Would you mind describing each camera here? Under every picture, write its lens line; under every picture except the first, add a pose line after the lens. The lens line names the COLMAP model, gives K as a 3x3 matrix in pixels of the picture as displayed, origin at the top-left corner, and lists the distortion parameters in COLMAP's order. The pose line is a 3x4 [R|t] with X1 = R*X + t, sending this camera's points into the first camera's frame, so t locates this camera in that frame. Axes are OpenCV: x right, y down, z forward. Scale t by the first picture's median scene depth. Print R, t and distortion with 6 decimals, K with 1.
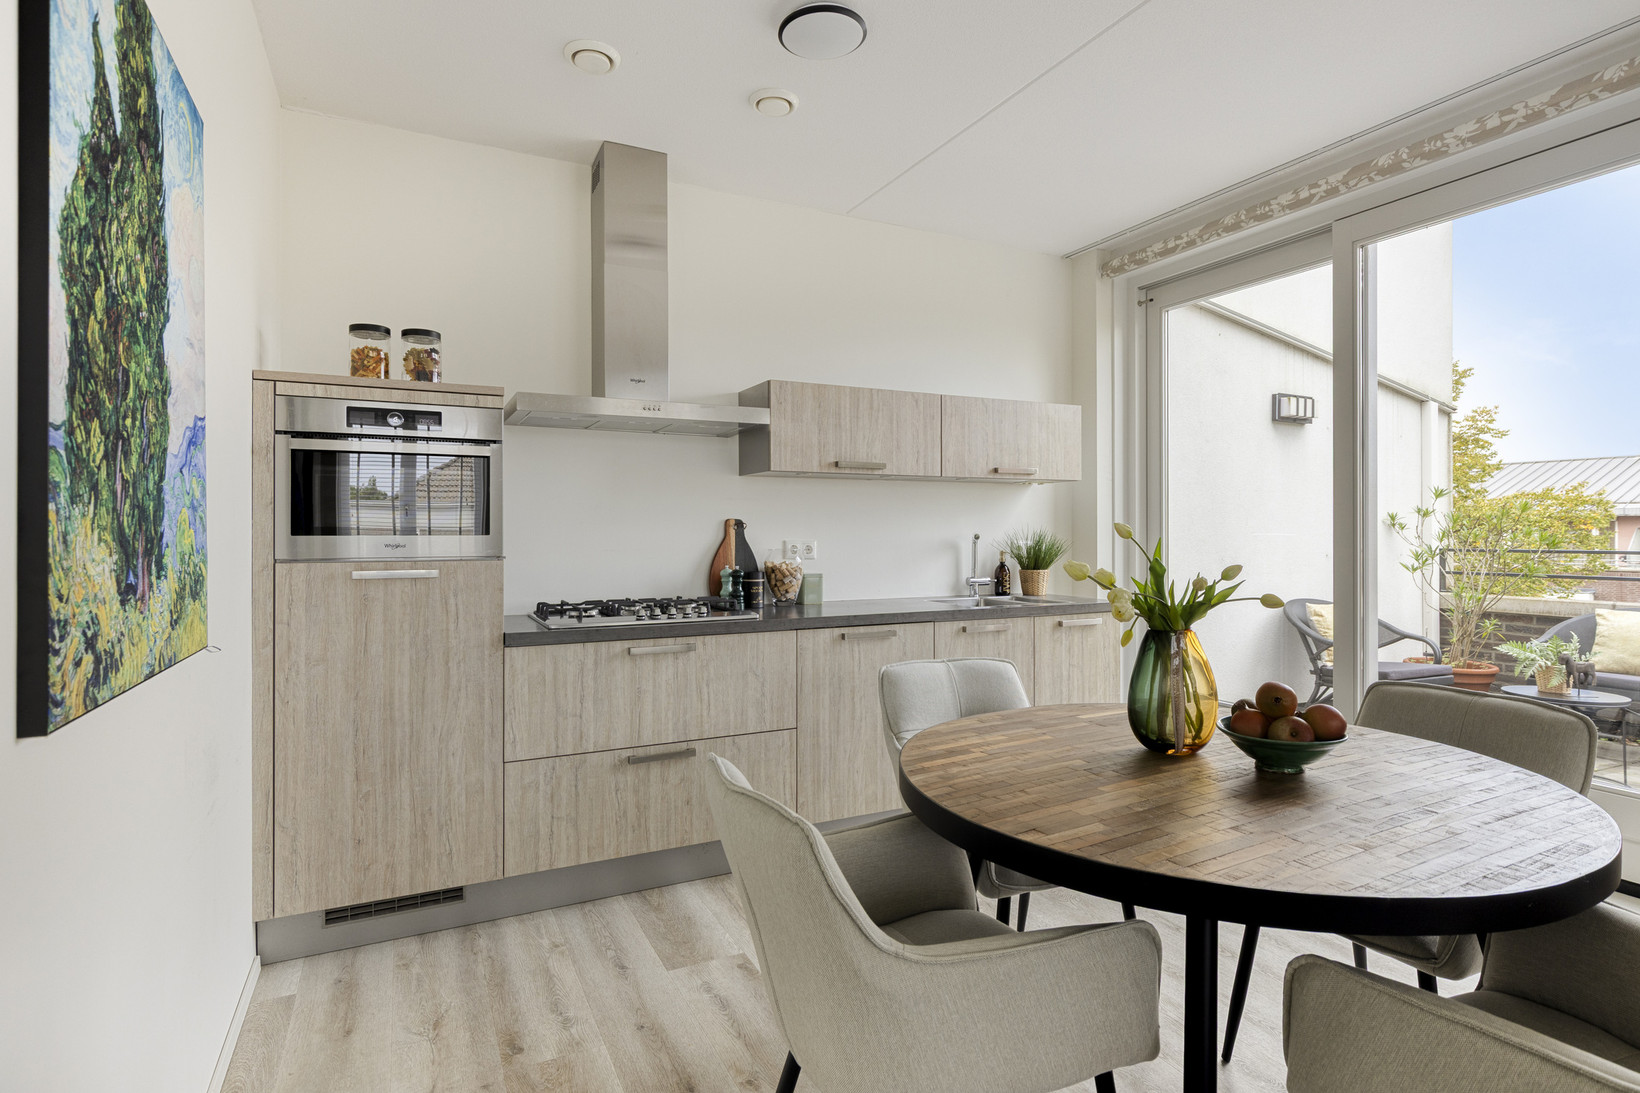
lens RADIAL K [[849.3, 0, 826.0], [0, 849.3, 521.1], [0, 0, 1]] dist [-0.002447, -0.000106]
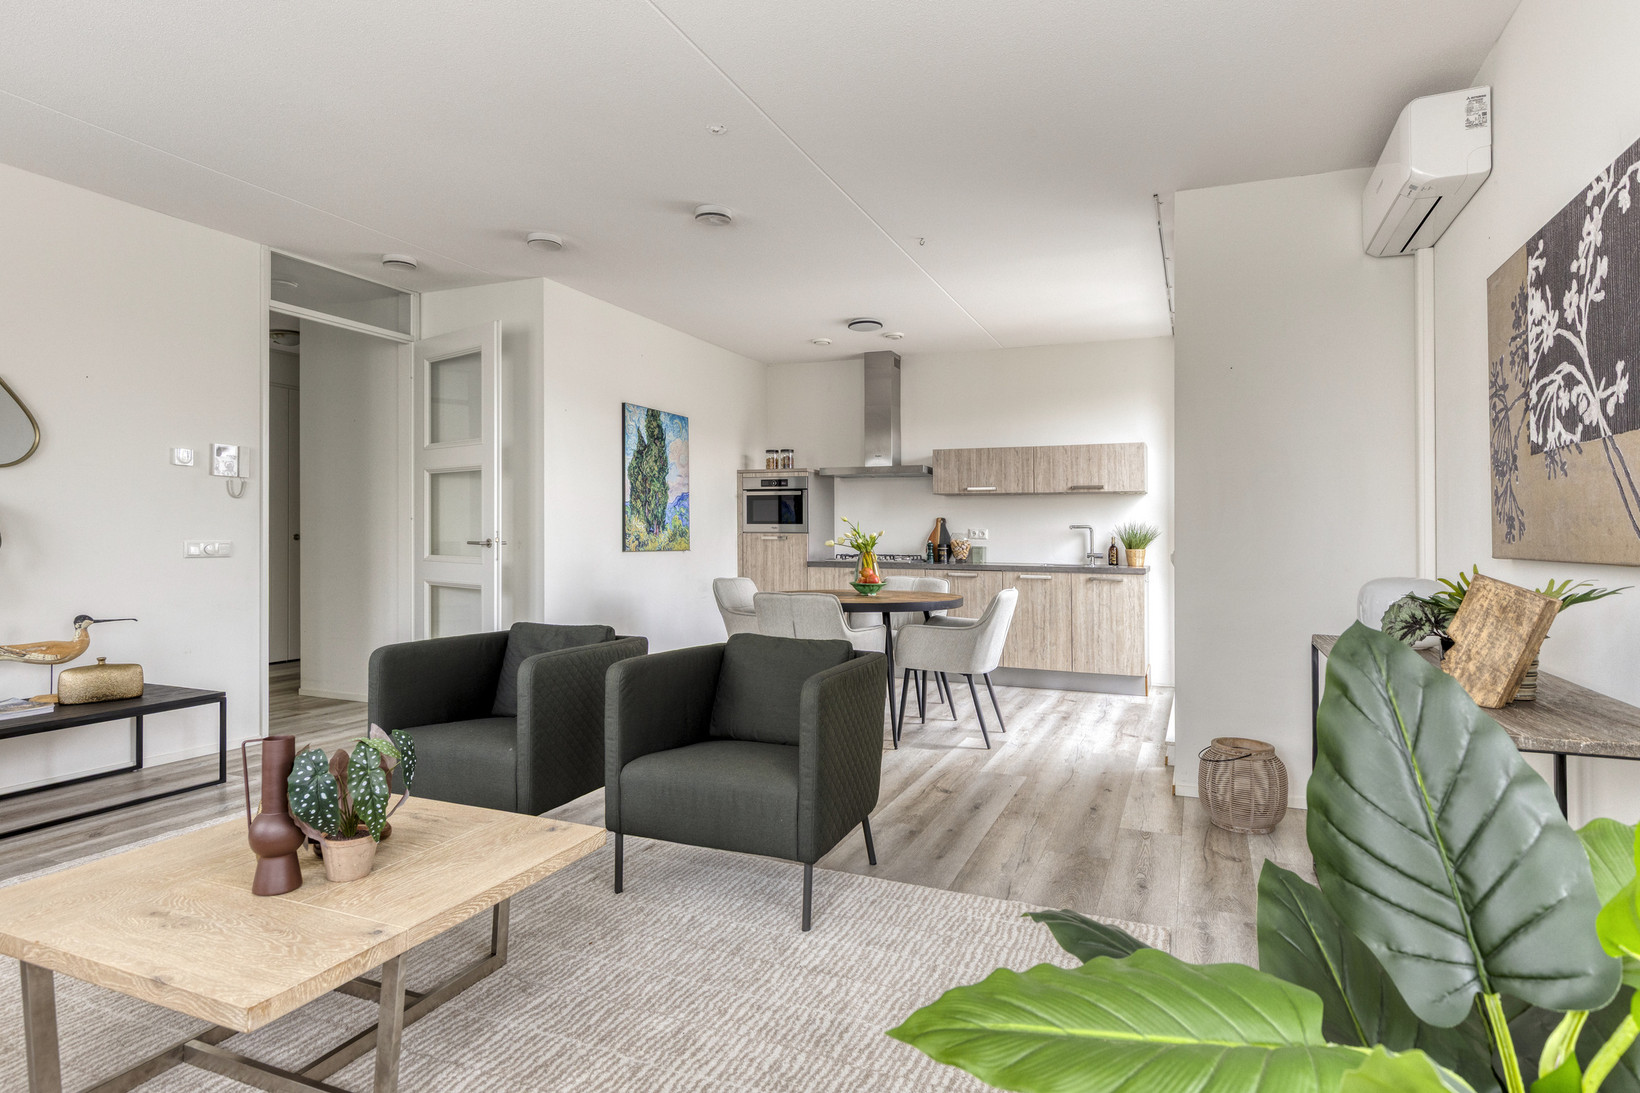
lens RADIAL K [[873.8, 0, 823.1], [0, 873.8, 520.2], [0, 0, 1]] dist [0.005973, 0.001199]
pose [[0.641450, -0.006922, -0.767133, 1.310965], [0.001634, 0.999969, -0.007657, 0.018987], [0.767163, 0.003658, 0.641442, -0.532643]]
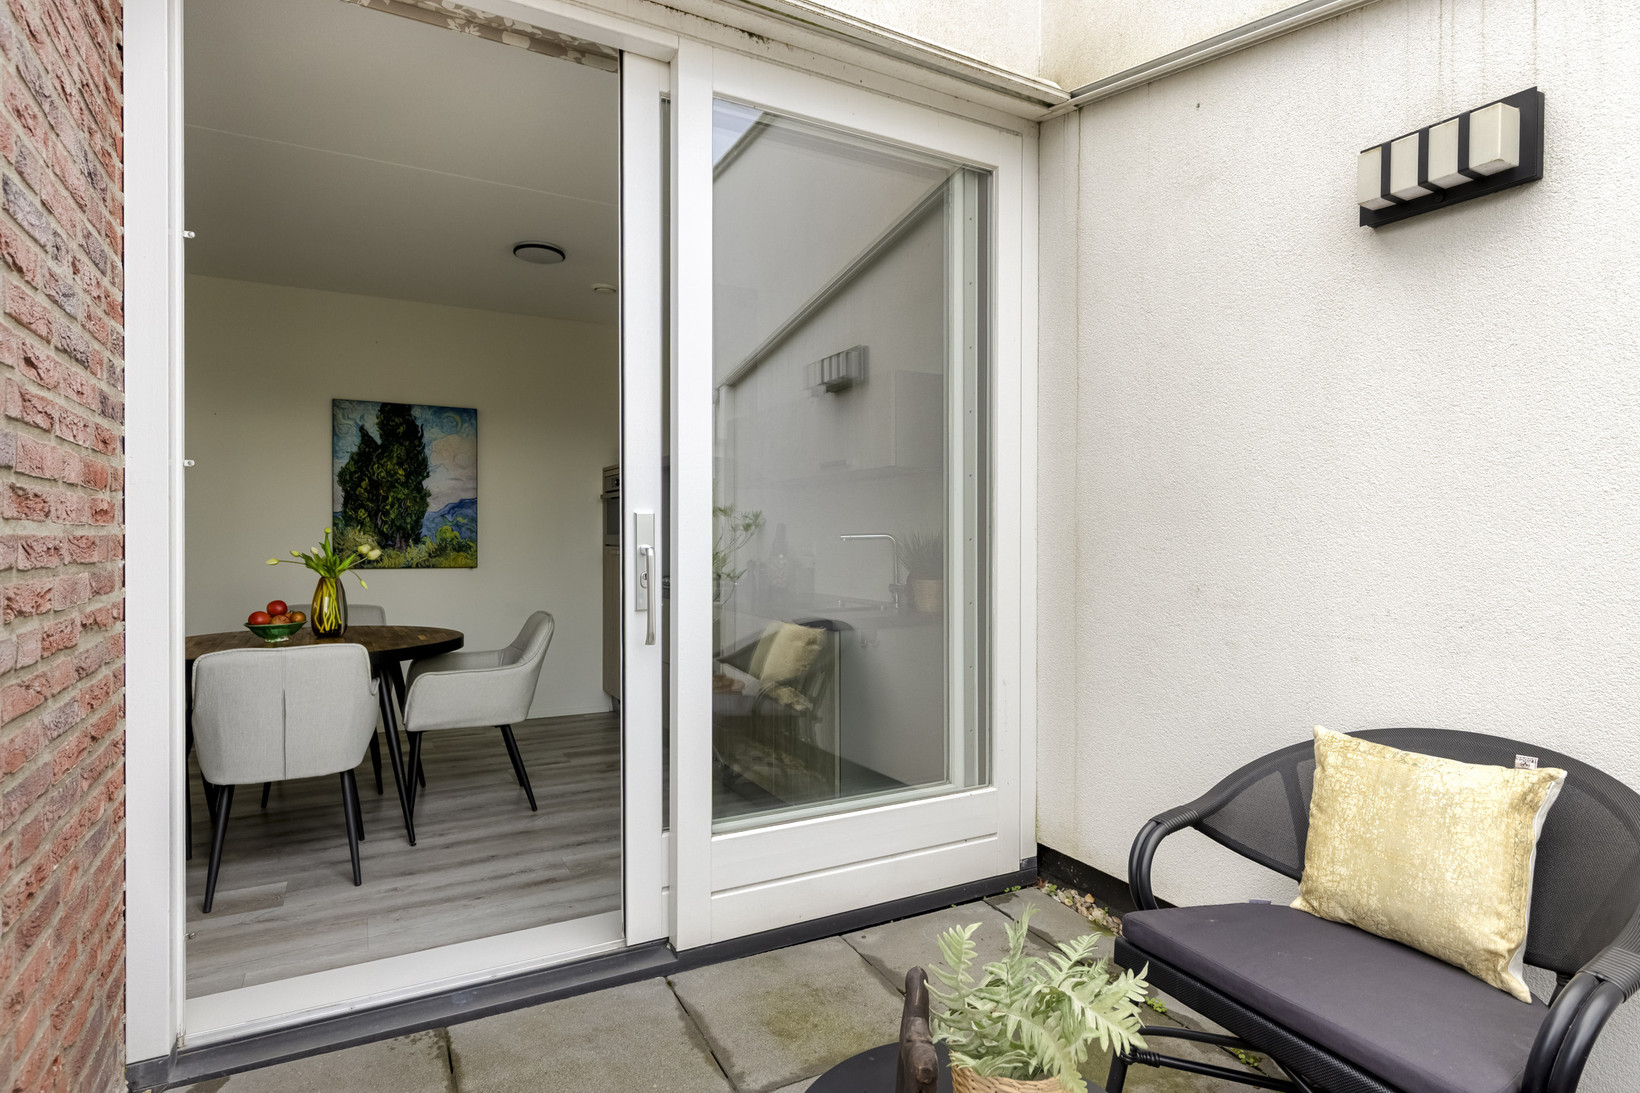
lens RADIAL K [[860.8, 0, 826.0], [0, 860.8, 536.7], [0, 0, 1]] dist [0.003748, 0.000401]
pose [[0.033473, 0.001478, -0.999439, 1.257631], [0.009679, 0.999952, 0.001803, 0.016813], [0.999393, -0.009734, 0.033457, 1.054531]]
